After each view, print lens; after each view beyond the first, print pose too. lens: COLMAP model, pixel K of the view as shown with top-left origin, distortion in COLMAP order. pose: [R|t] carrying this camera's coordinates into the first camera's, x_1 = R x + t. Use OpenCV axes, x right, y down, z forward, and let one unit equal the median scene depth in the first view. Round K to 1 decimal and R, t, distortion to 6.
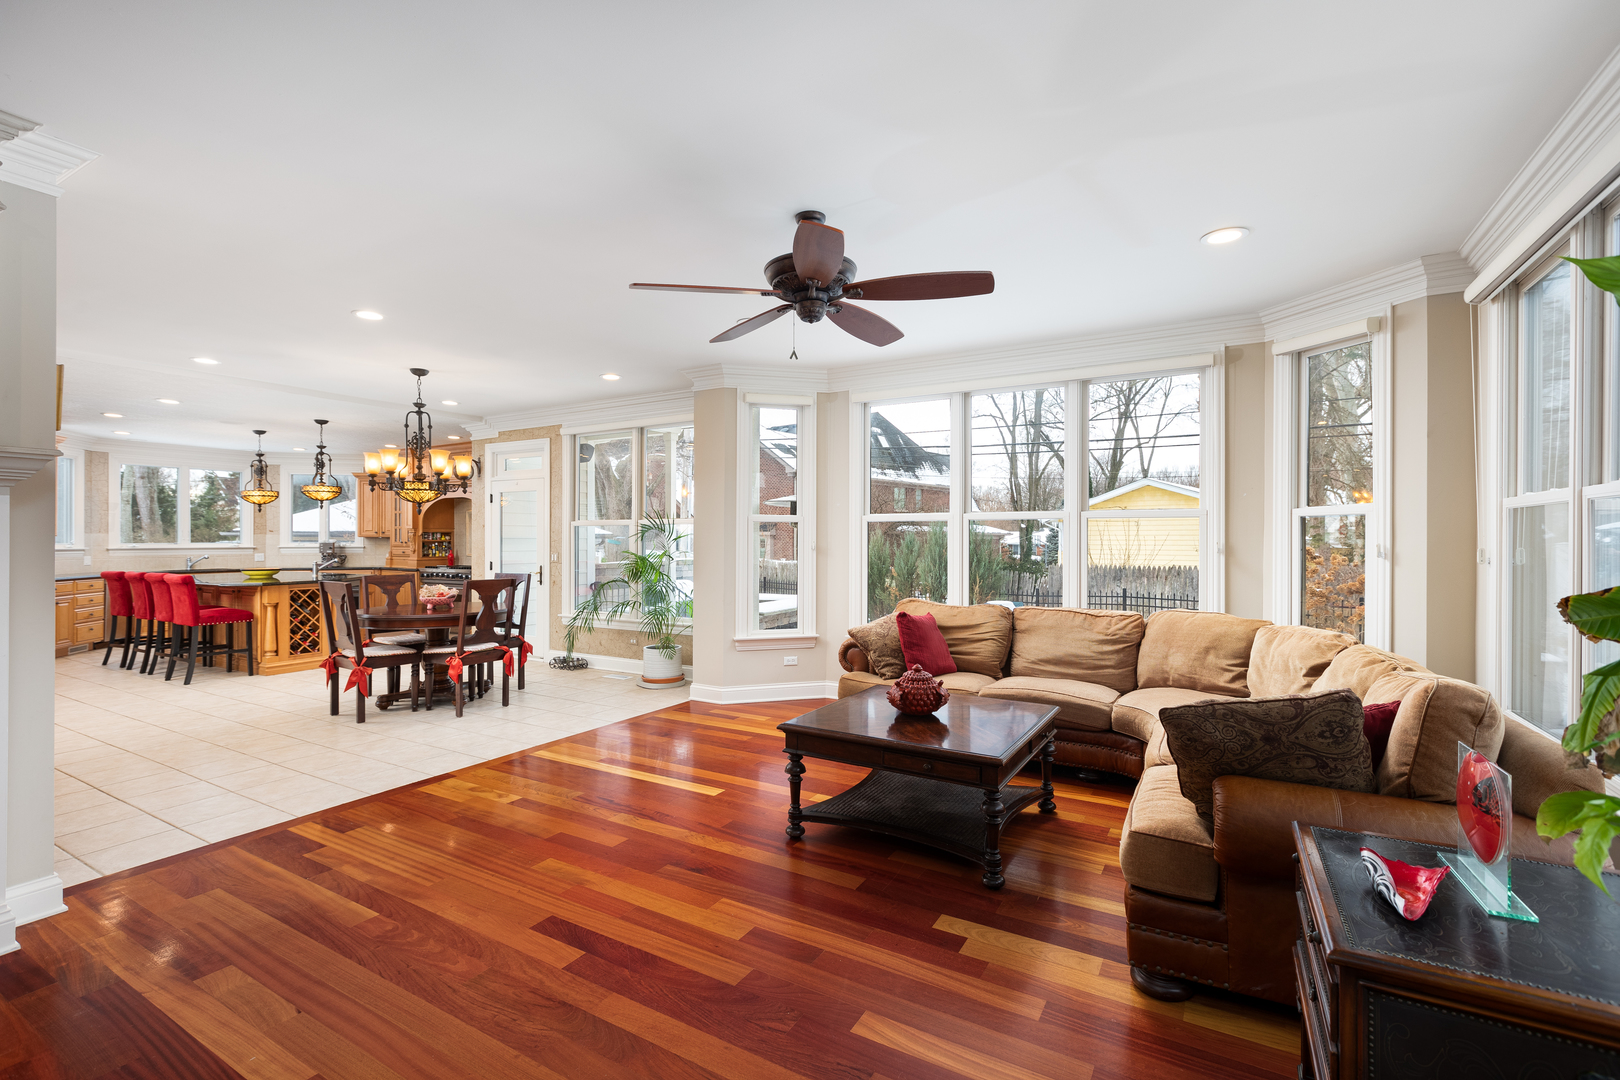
lens RADIAL K [[726.9, 0, 804.3], [0, 726.9, 537.7], [0, 0, 1]] dist [-0.002903, -0.001493]
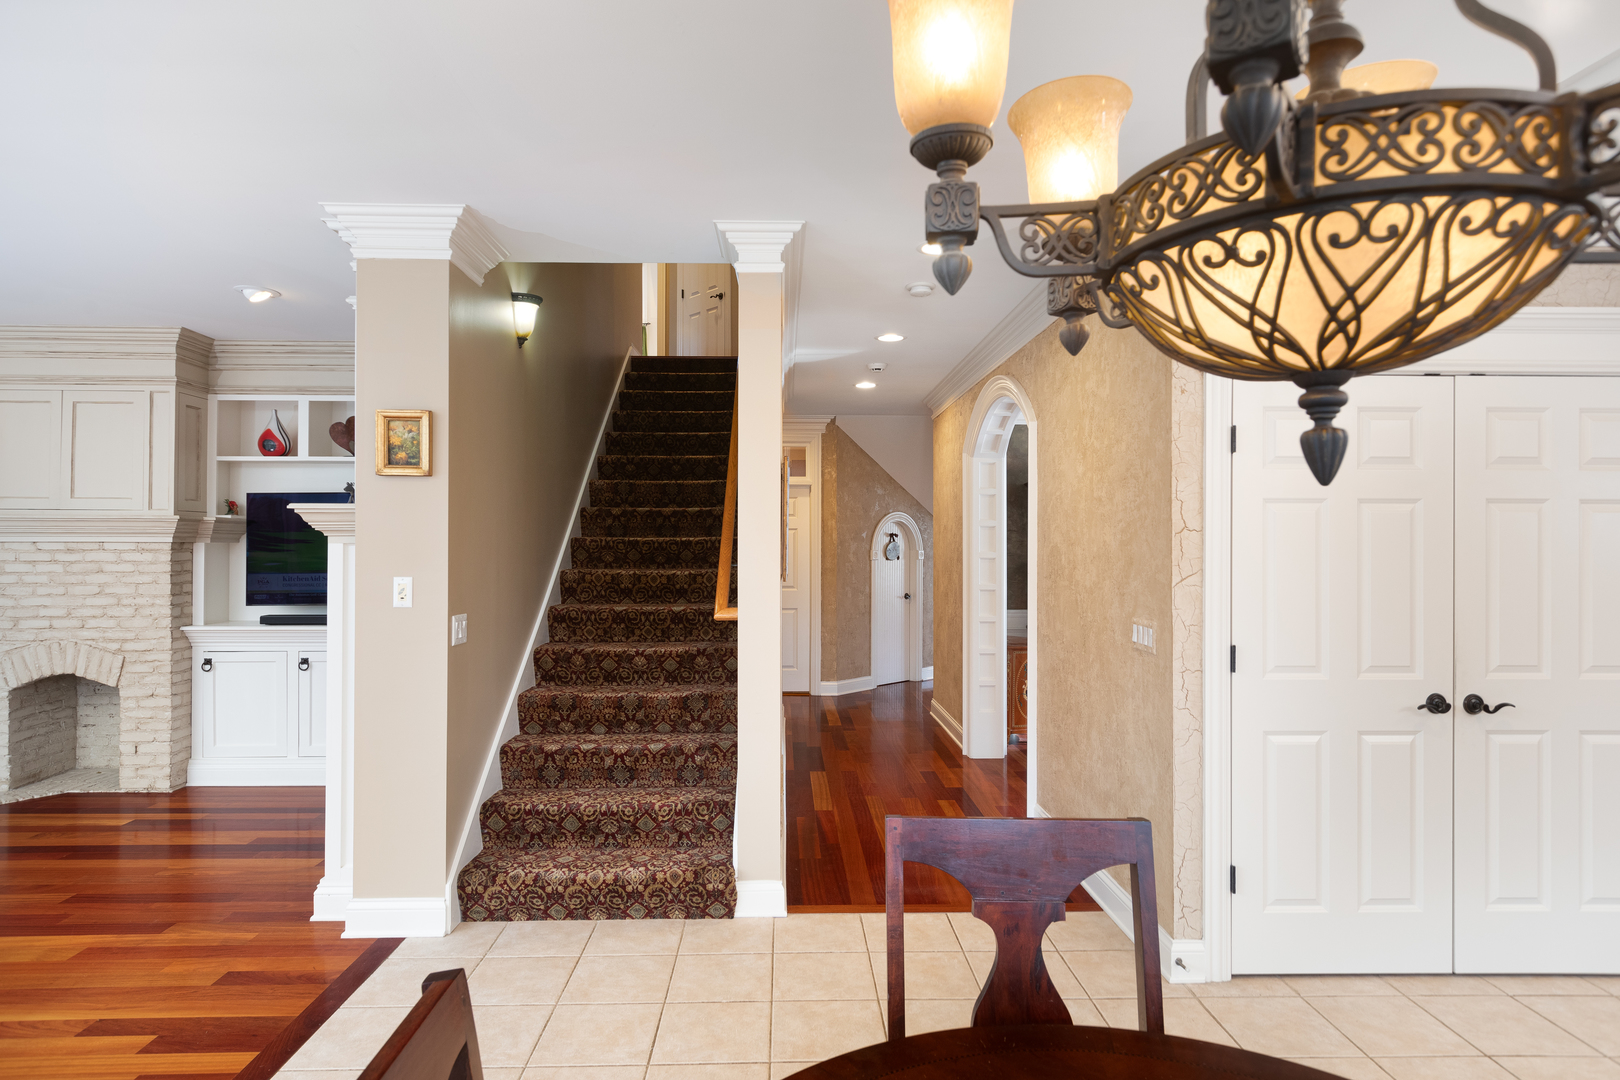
lens RADIAL K [[894.1, 0, 804.6], [0, 894.1, 537.0], [0, 0, 1]] dist [-0.004522, 0.005849]
pose [[-0.850567, -0.006647, -0.525825, -0.399057], [-0.002409, 0.999959, -0.008743, -0.021527], [0.525862, -0.006170, -0.850548, 1.080788]]
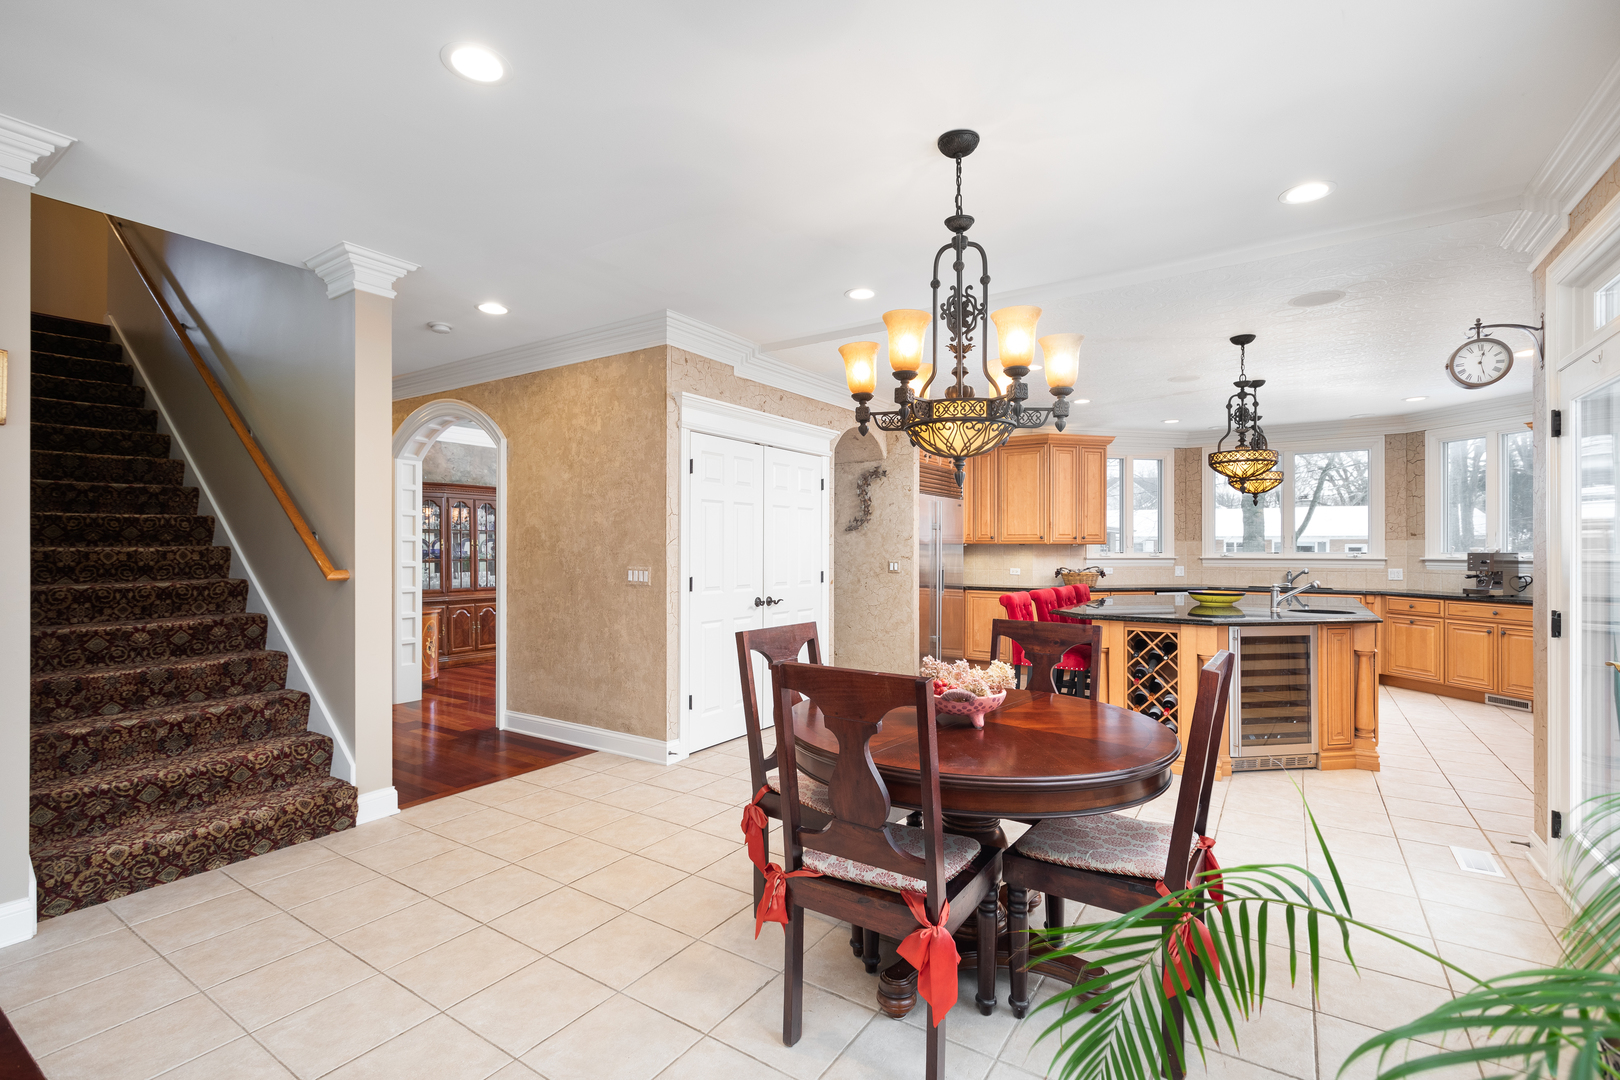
lens RADIAL K [[726.9, 0, 819.3], [0, 726.9, 545.5], [0, 0, 1]] dist [-0.002903, -0.001493]
pose [[-0.045741, -0.002612, -0.998950, -0.109845], [0.000235, 0.999997, -0.002625, 0.003498], [0.998953, -0.000355, -0.045740, 0.946865]]
